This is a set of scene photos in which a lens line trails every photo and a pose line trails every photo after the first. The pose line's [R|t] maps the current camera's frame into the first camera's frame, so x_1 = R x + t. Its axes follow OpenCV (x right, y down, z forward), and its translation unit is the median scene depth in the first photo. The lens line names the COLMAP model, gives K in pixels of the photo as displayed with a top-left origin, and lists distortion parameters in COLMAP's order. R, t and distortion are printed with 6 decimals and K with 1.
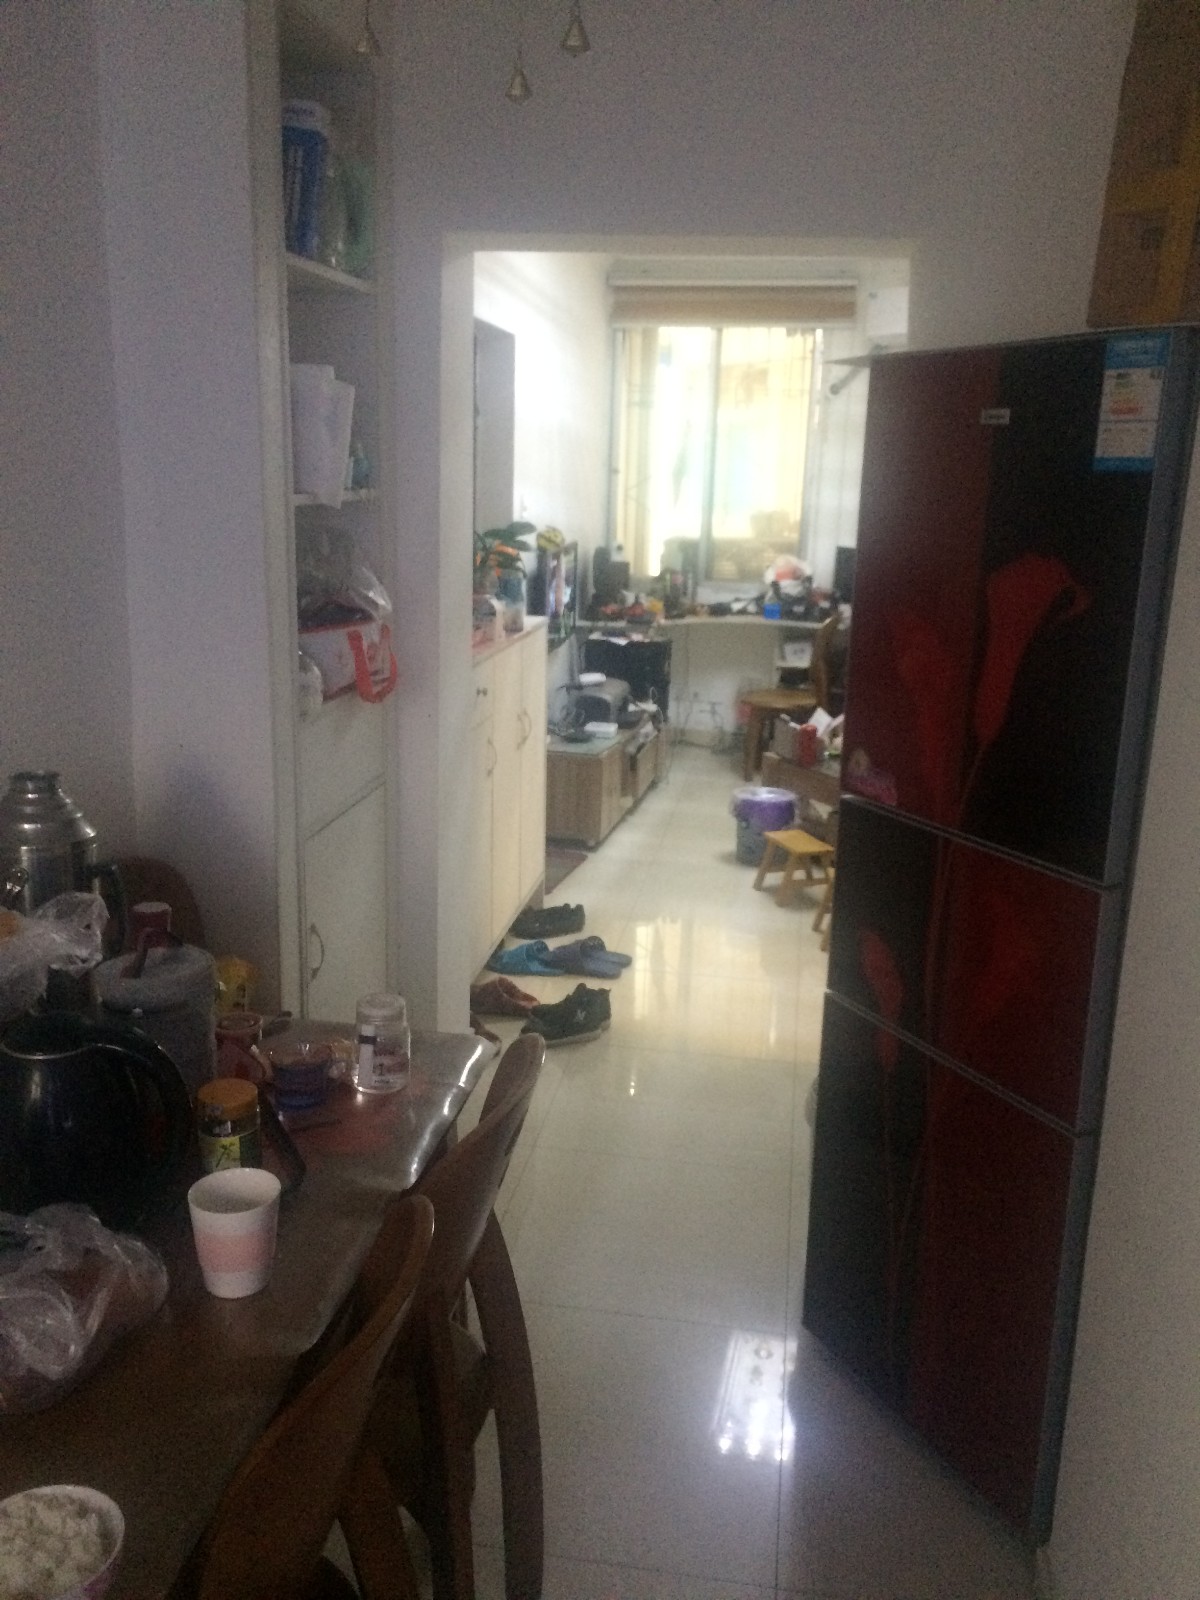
lens RADIAL K [[1348.5, 0, 607.2], [0, 1348.5, 796.8], [0, 0, 1]] dist [0.070937, -0.102873]
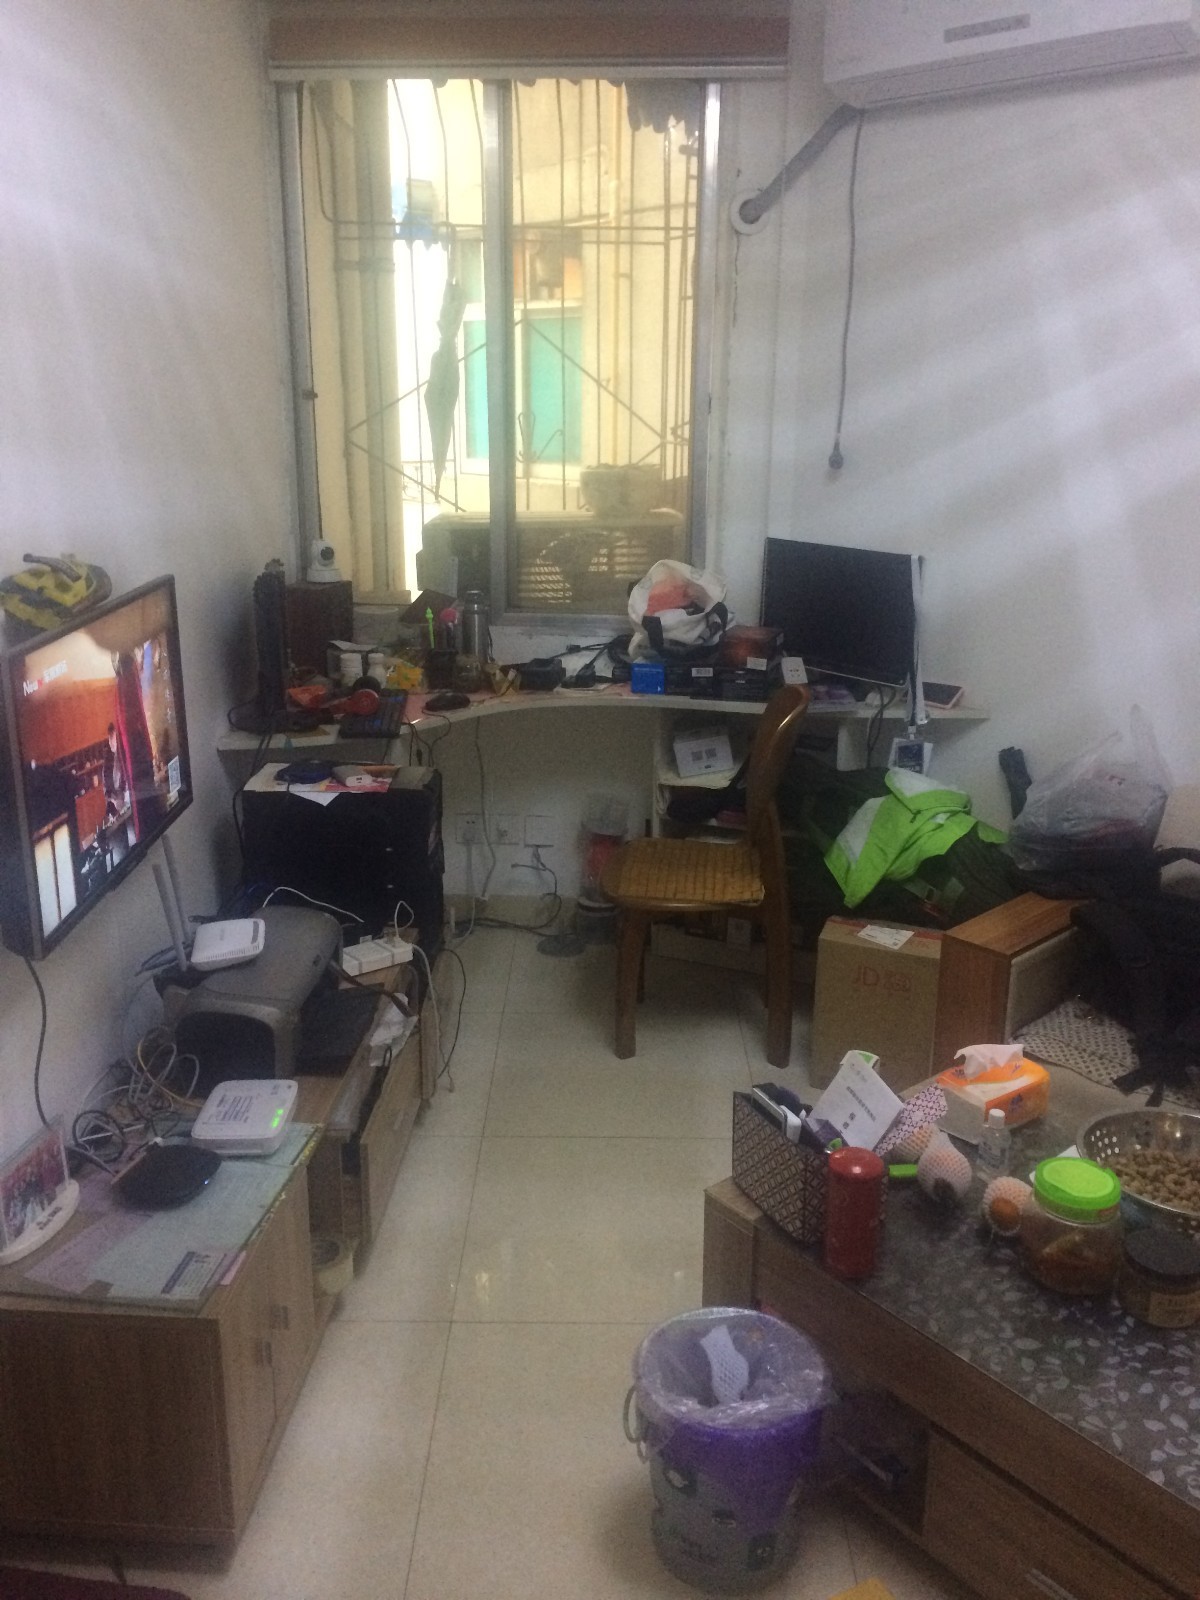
lens RADIAL K [[1348.5, 0, 607.2], [0, 1348.5, 796.8], [0, 0, 1]] dist [0.070937, -0.102873]
pose [[0.988145, -0.063970, 0.139562, 0.036127], [0.057020, 0.996952, 0.053244, -0.119643], [-0.142543, -0.044655, 0.988781, 0.510396]]
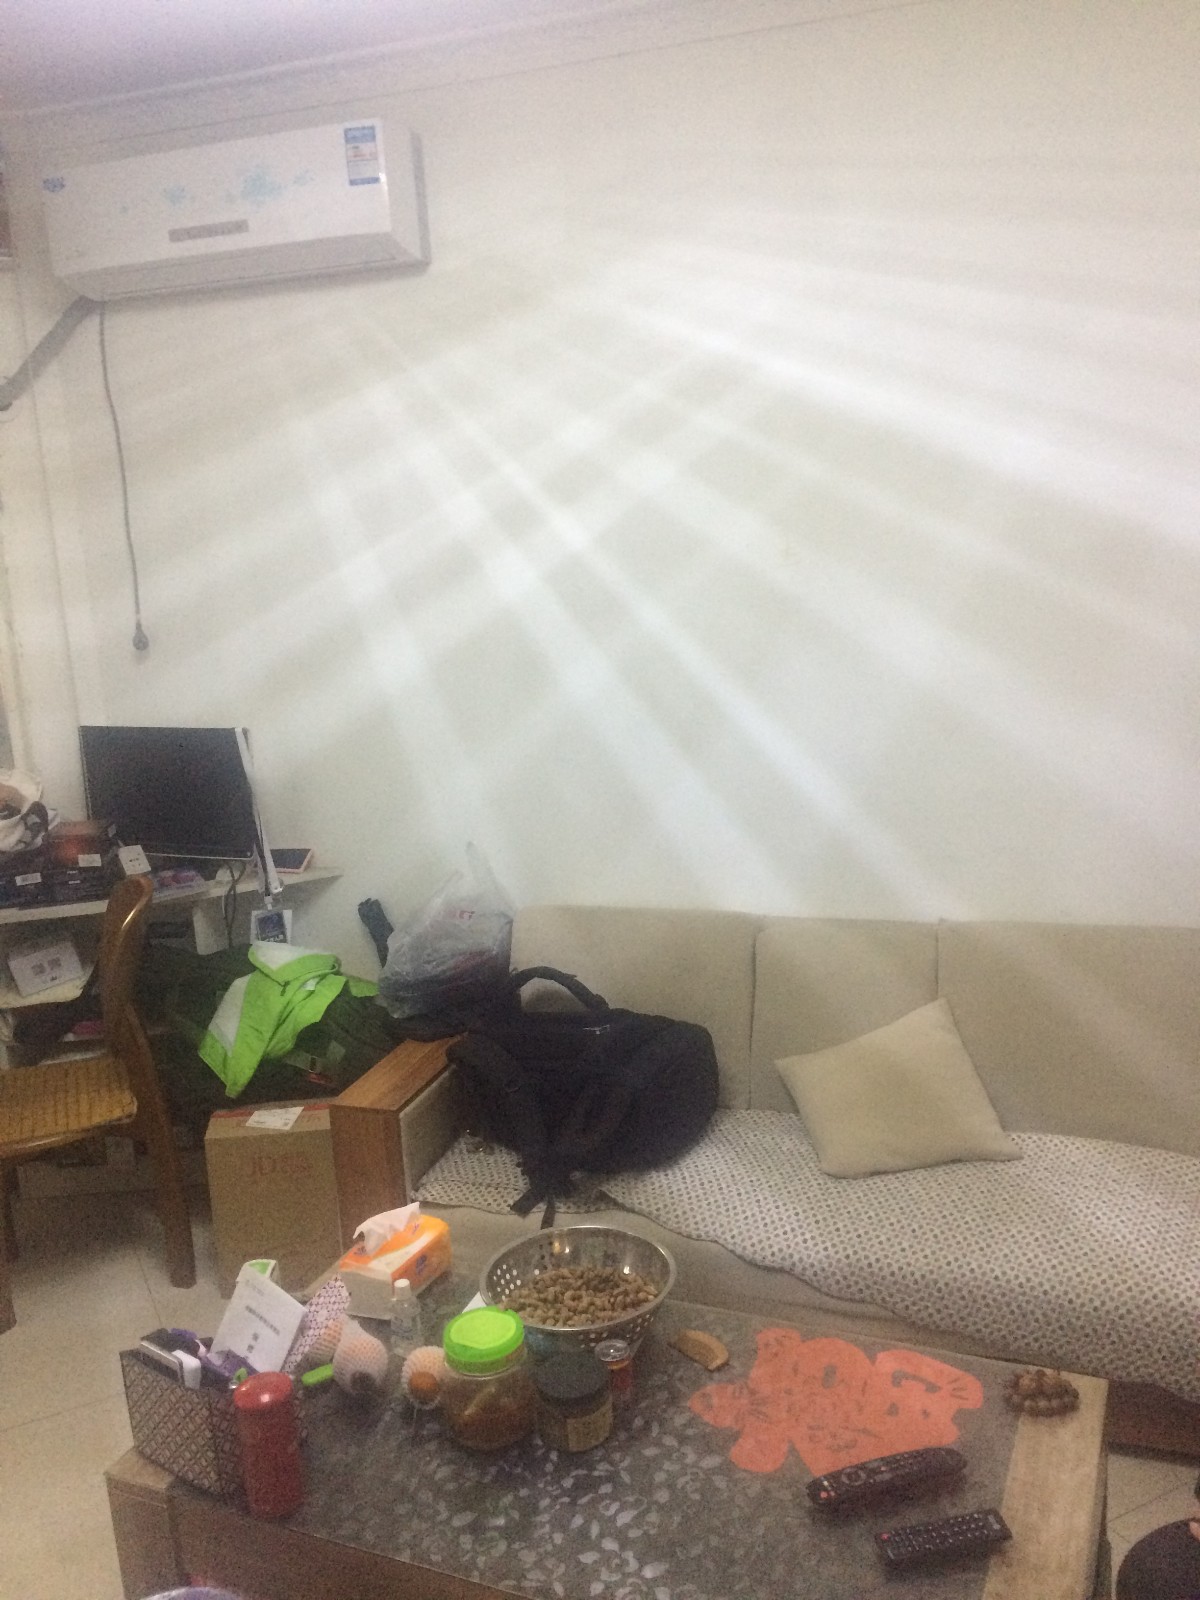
lens RADIAL K [[1348.5, 0, 607.2], [0, 1348.5, 796.8], [0, 0, 1]] dist [0.070937, -0.102873]
pose [[0.805955, -0.190506, 0.560486, 0.047769], [0.220720, 0.975235, 0.014091, -0.127115], [-0.549290, 0.112354, 0.828044, 0.508401]]
